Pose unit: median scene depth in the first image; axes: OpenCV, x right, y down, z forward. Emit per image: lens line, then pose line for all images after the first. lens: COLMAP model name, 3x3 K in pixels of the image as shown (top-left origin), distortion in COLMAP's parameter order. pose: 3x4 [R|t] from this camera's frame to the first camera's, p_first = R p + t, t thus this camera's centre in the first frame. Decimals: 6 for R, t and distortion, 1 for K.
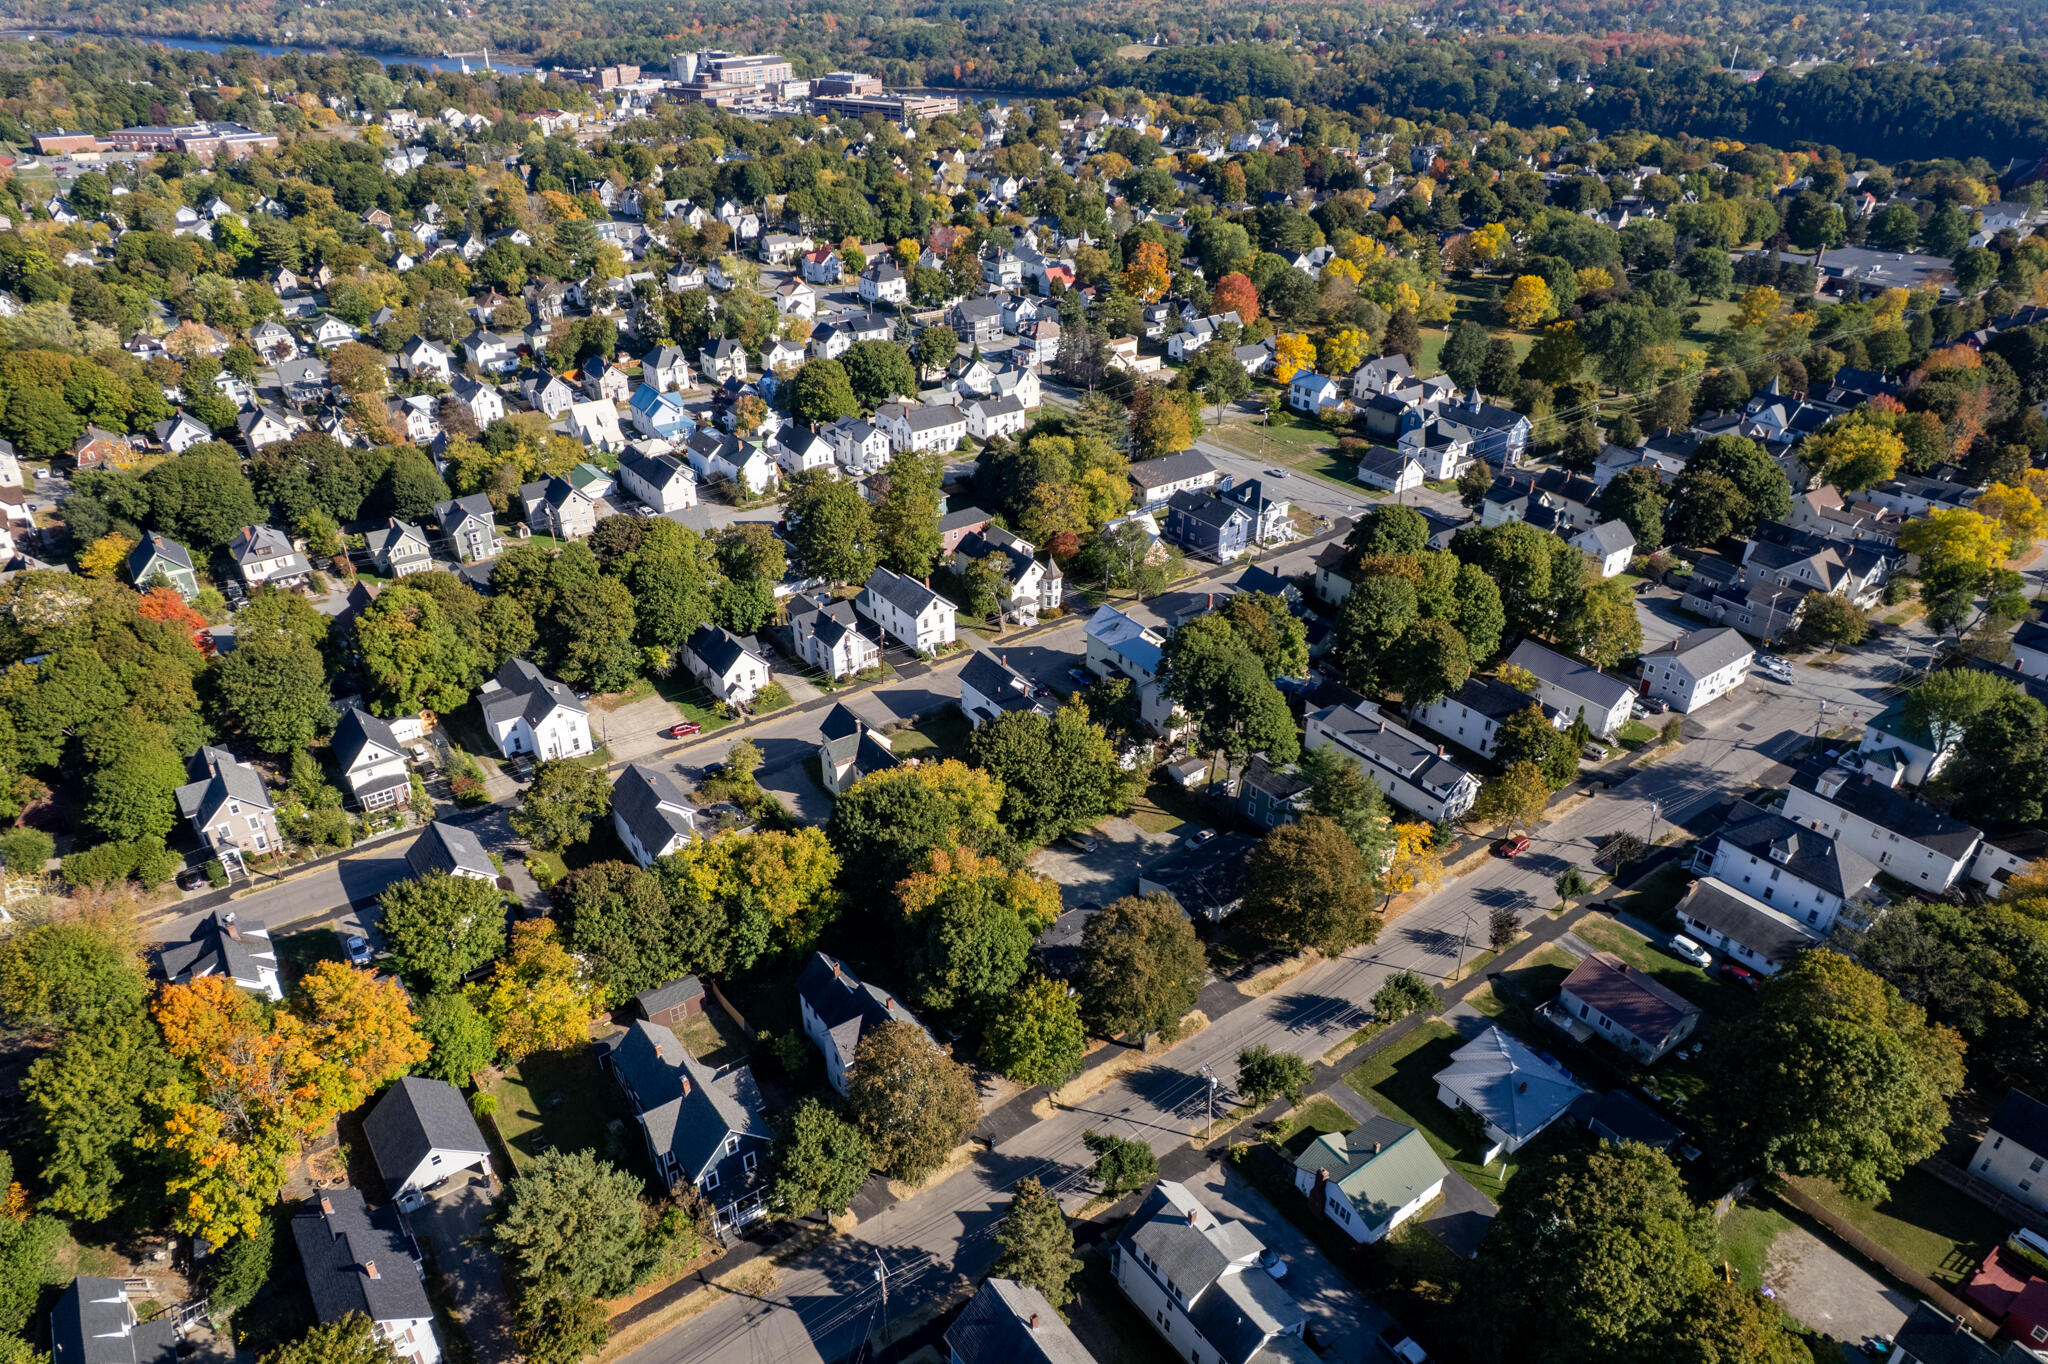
lens RADIAL K [[1318.4, 0, 1010.9], [0, 1318.4, 679.7], [0, 0, 1]] dist [-0.072399, 0.067705]
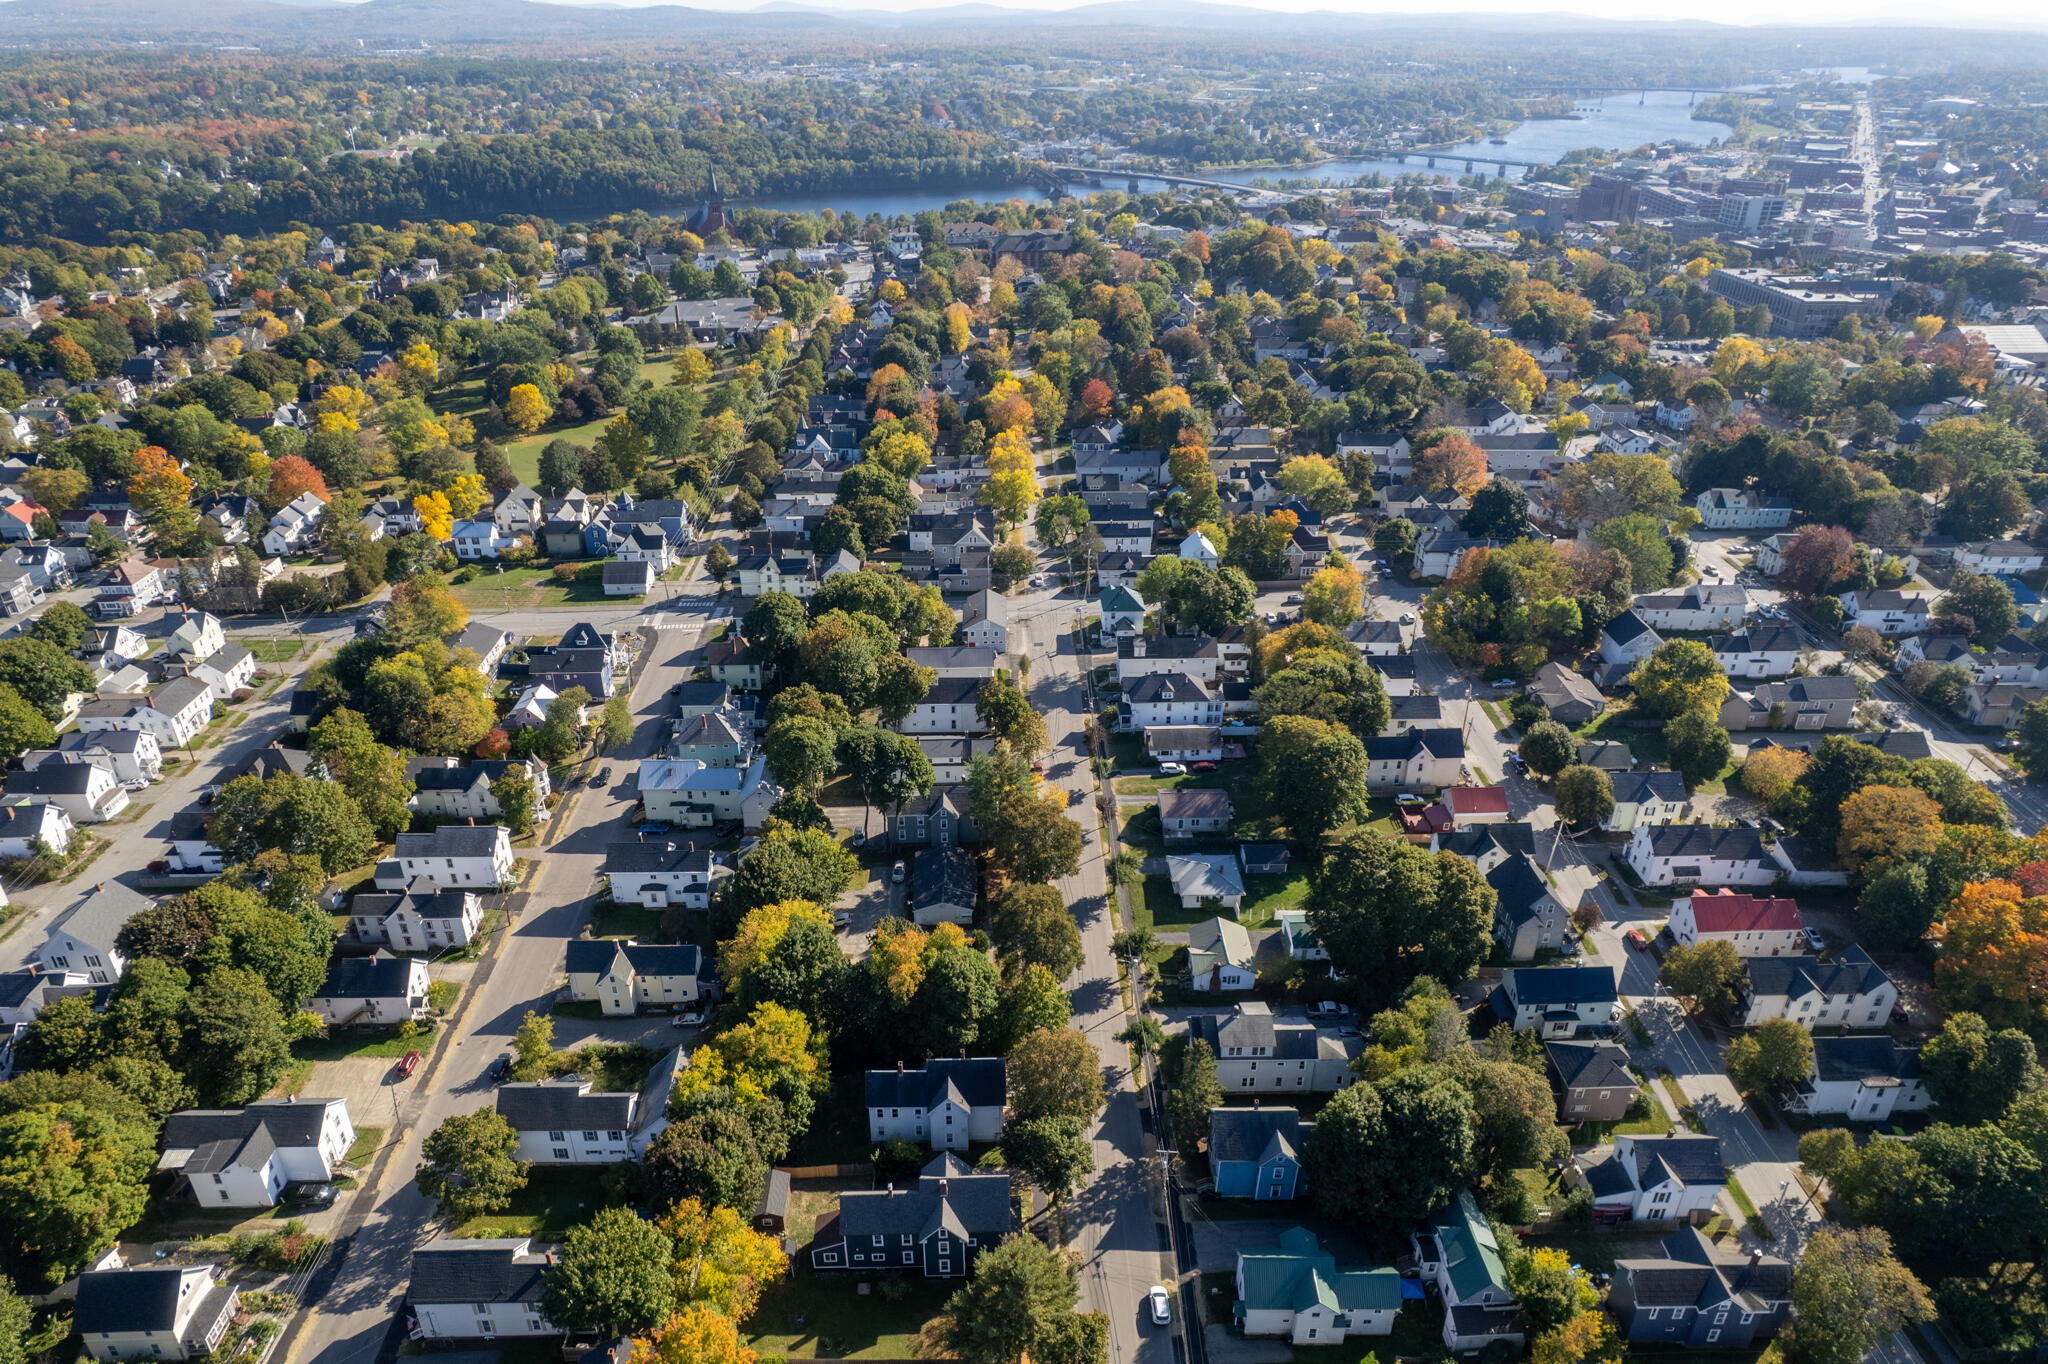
lens RADIAL K [[1318.4, 0, 1013.0], [0, 1318.4, 701.5], [0, 0, 1]] dist [-0.072399, 0.067705]
pose [[0.567336, -0.393086, 0.723612, -0.482917], [0.411706, 0.896409, 0.164163, -0.140627], [-0.713182, 0.204780, 0.670400, 0.025240]]
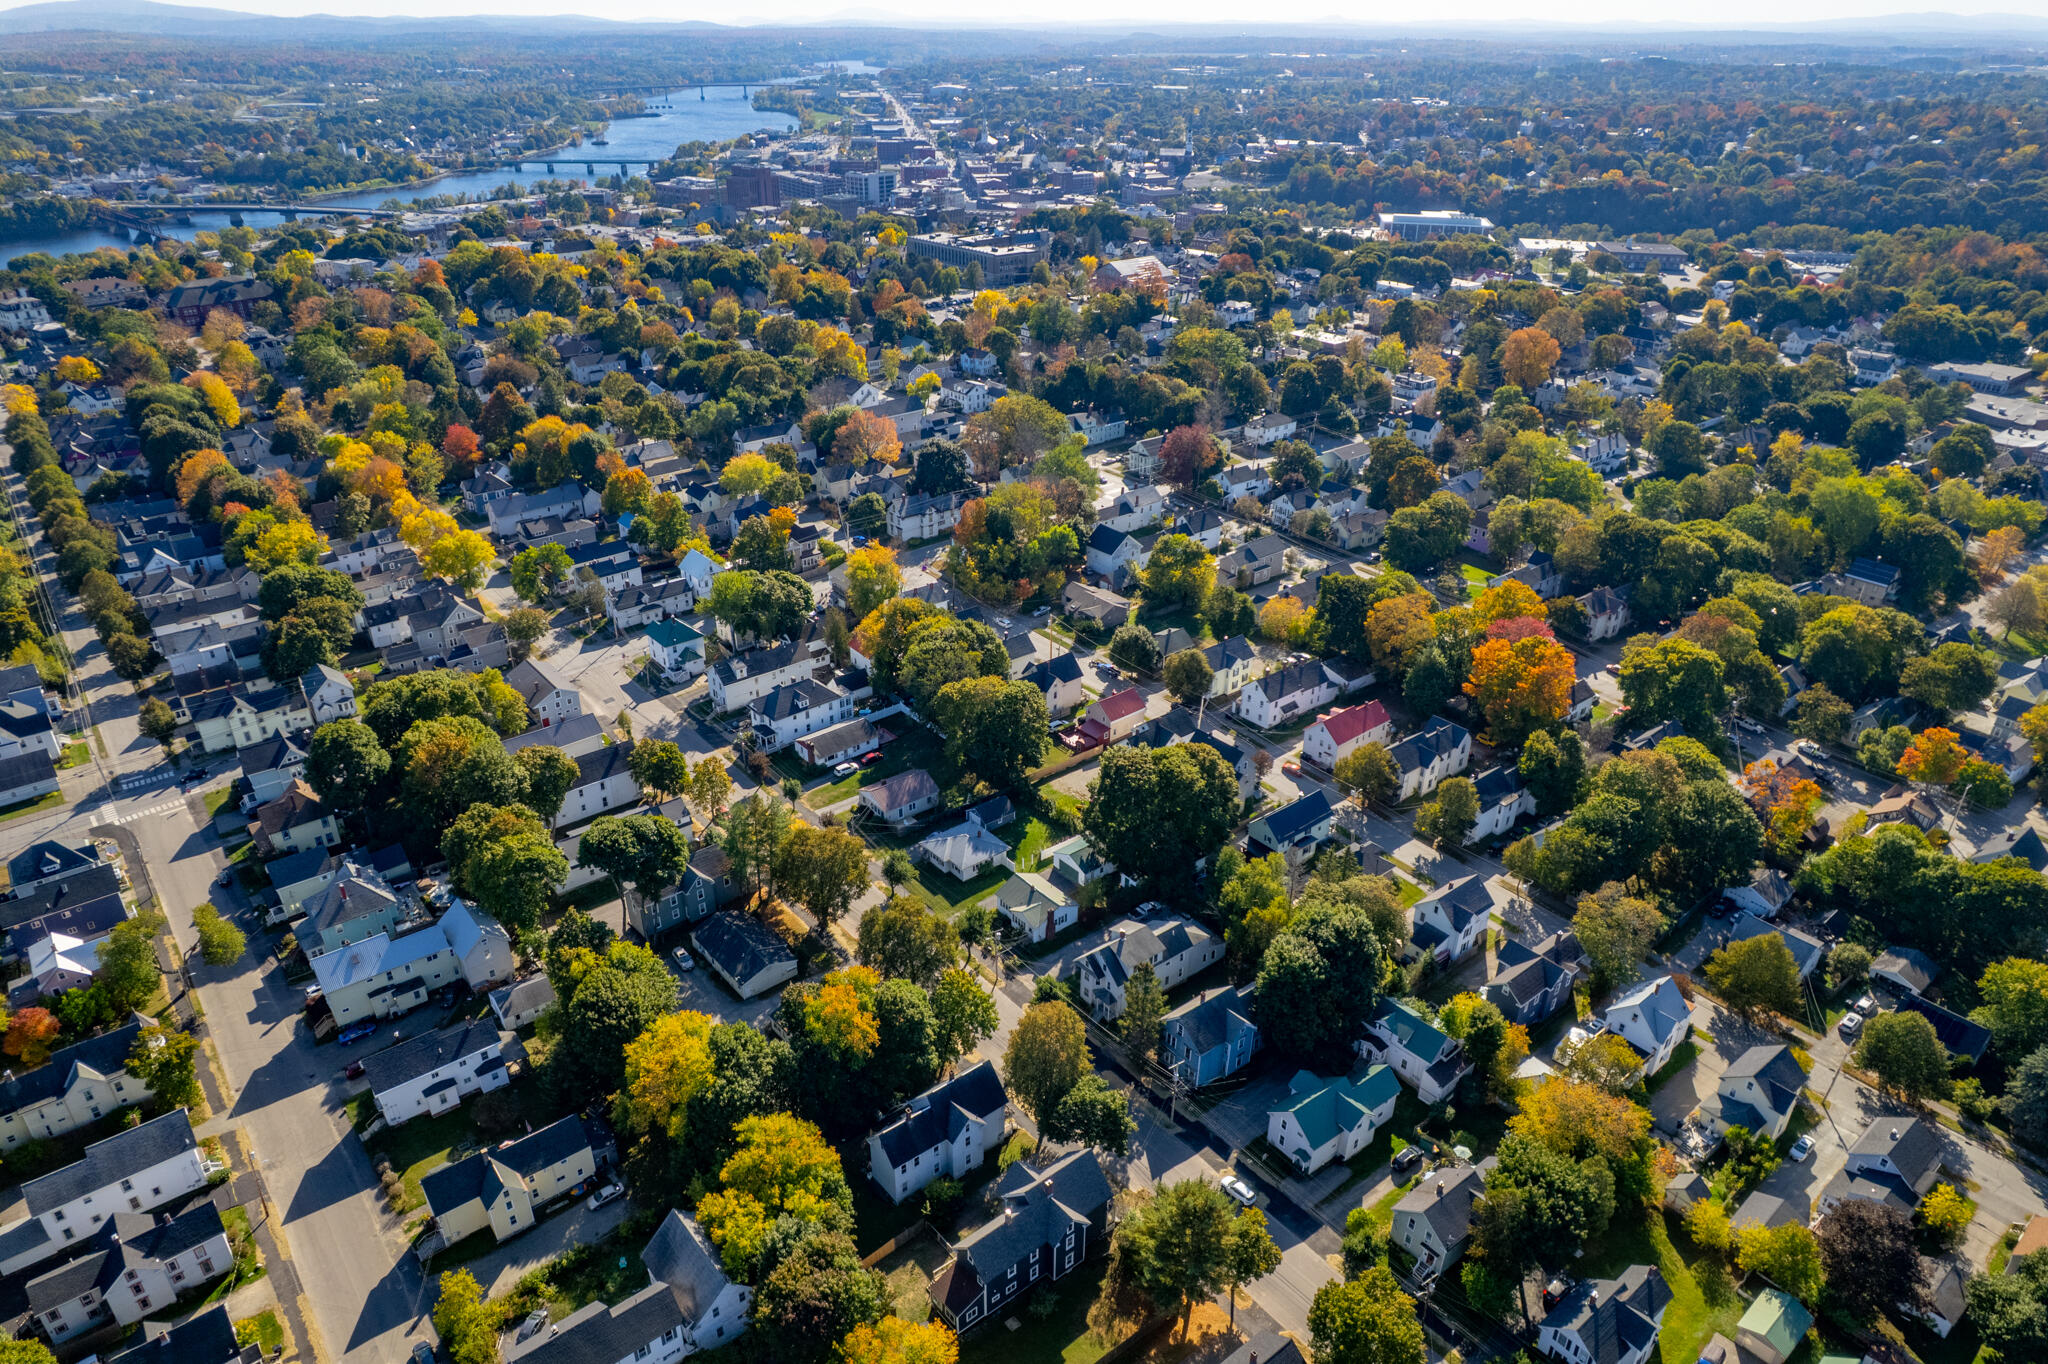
lens RADIAL K [[1318.4, 0, 1018.6], [0, 1318.4, 700.9], [0, 0, 1]] dist [-0.072399, 0.067705]
pose [[-0.055061, -0.473101, 0.879286, -0.583401], [0.494810, 0.751956, 0.435576, -0.303472], [-0.867255, 0.459062, 0.192692, 0.307527]]
